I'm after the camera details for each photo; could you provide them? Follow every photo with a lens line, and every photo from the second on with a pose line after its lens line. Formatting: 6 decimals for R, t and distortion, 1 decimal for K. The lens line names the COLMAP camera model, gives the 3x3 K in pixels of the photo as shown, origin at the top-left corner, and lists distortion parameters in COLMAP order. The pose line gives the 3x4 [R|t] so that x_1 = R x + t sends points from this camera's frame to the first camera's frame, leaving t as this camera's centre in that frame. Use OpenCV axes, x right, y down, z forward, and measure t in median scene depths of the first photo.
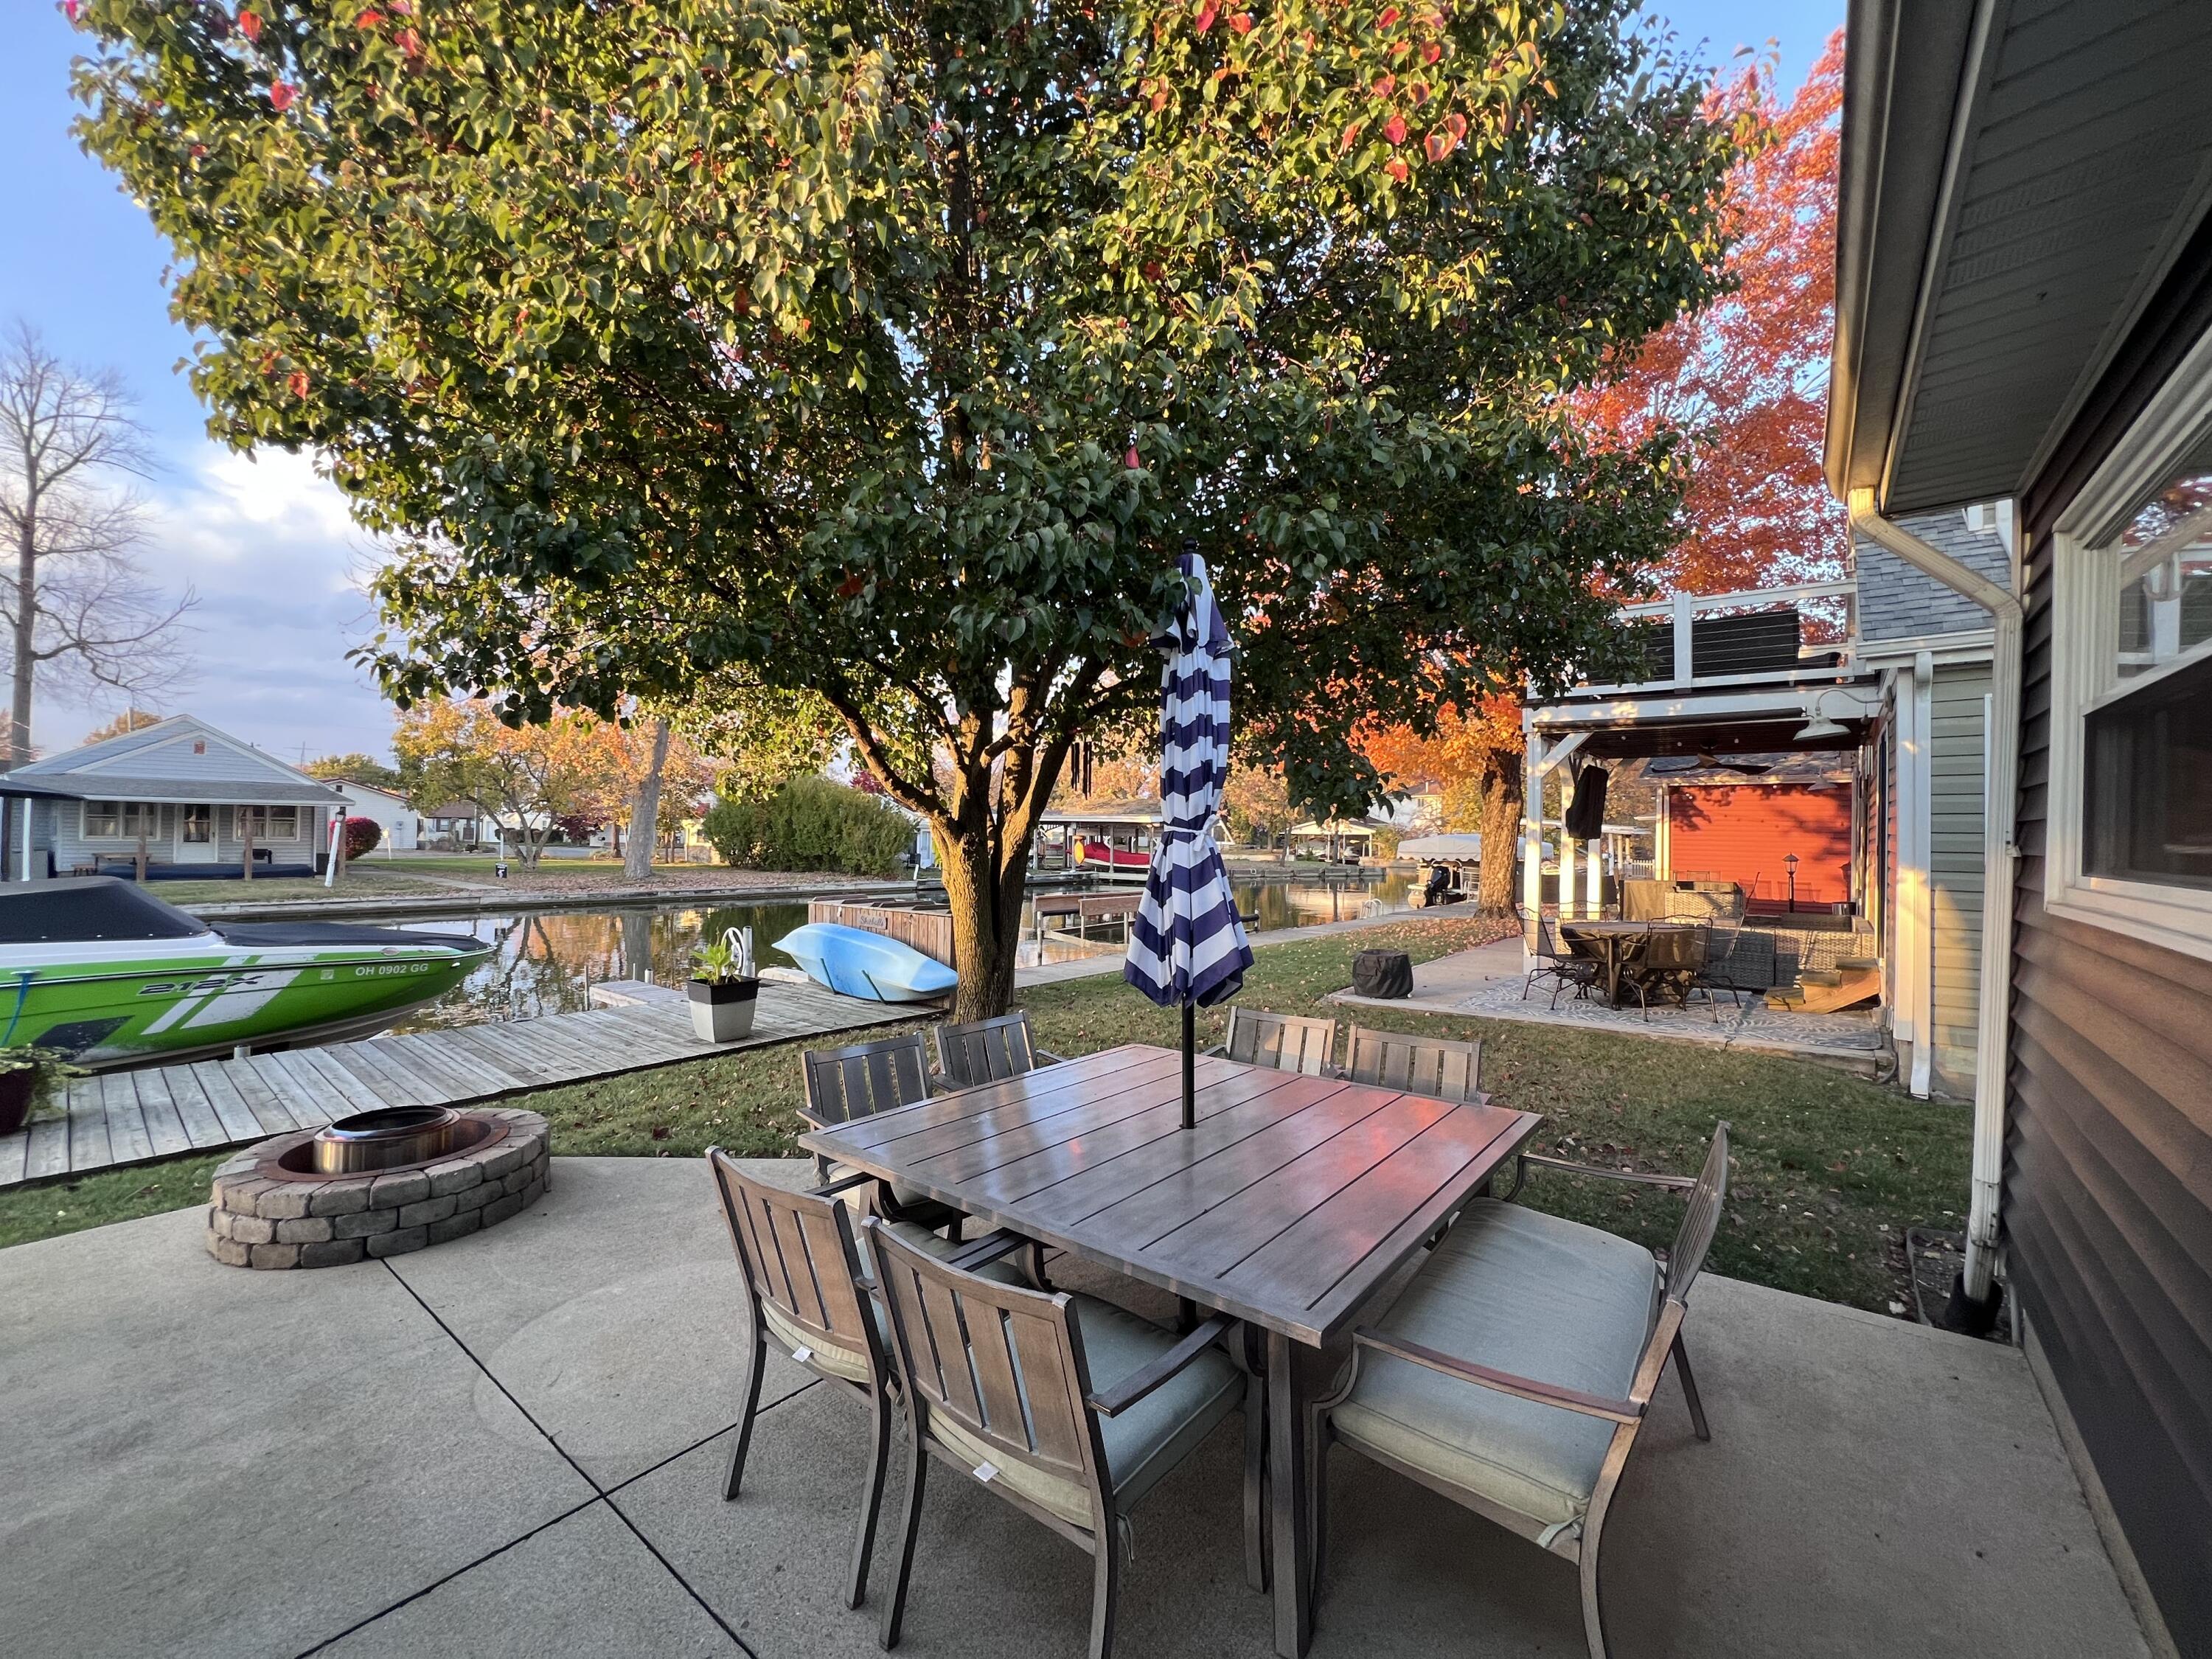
lens RADIAL K [[890.4, 0, 1112.3], [0, 890.4, 820.8], [0, 0, 1]] dist [-0.004100, 0.000605]
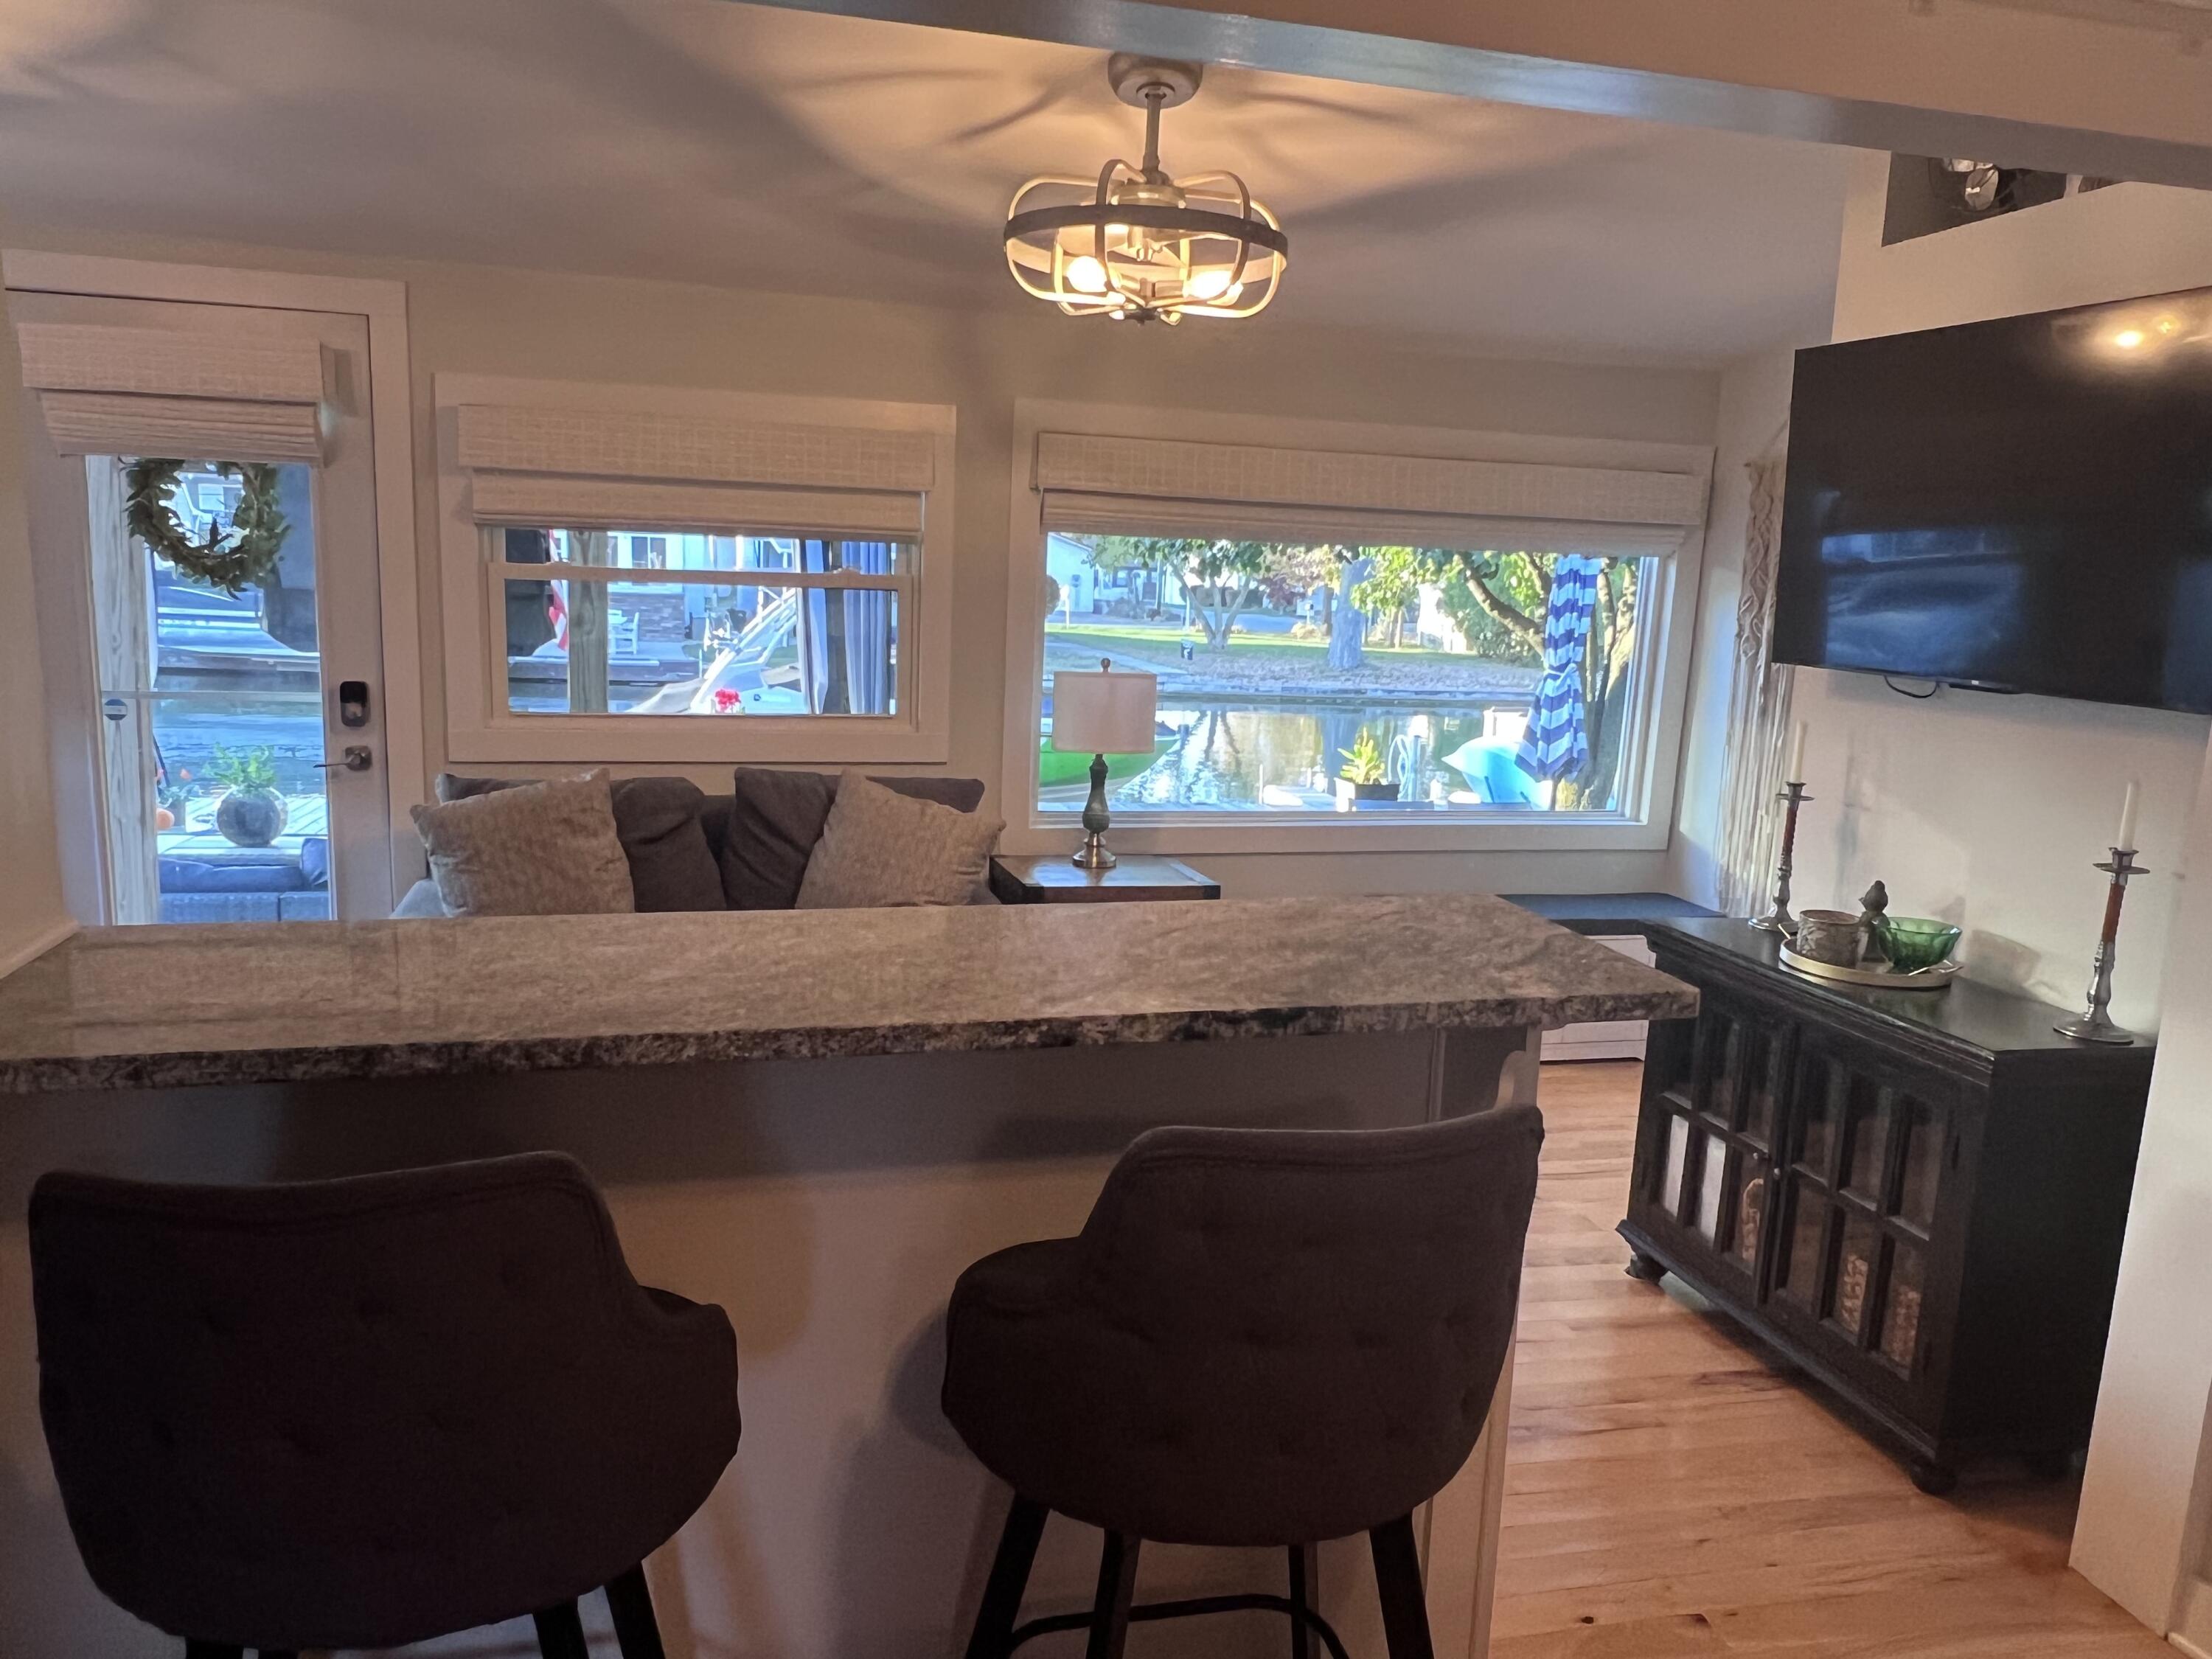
lens RADIAL K [[1530.2, 0, 1107.4], [0, 1530.2, 837.9], [0, 0, 1]] dist [-0.024571, -0.002405]
pose [[0.793450, 0.121979, -0.596287, 0.074851], [-0.022320, 0.984884, 0.171773, -0.009989], [0.608226, -0.122984, 0.784179, -0.111906]]
